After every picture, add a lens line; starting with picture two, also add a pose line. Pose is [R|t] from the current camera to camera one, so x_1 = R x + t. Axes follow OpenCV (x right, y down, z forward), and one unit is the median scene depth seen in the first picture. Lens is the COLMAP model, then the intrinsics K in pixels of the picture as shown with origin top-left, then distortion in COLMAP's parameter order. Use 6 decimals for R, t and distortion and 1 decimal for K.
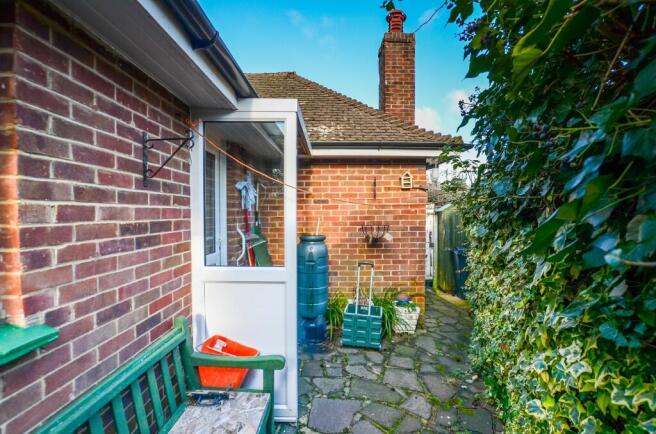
lens RADIAL K [[288.1, 0, 328.0], [0, 288.1, 216.3], [0, 0, 1]] dist [-0.014664, 0.000251]
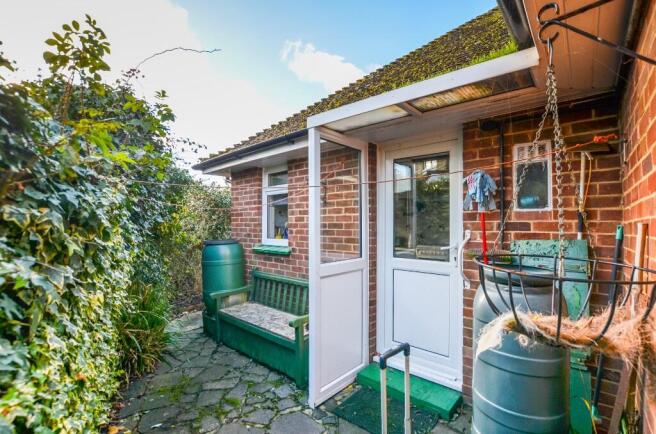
lens RADIAL K [[288.1, 0, 327.7], [0, 288.1, 218.9], [0, 0, 1]] dist [-0.014664, 0.000251]
pose [[-0.657190, -0.010531, -0.753651, 1.195642], [-0.007032, 0.999945, -0.007841, 0.009926], [0.753692, 0.000147, -0.657227, 3.114313]]
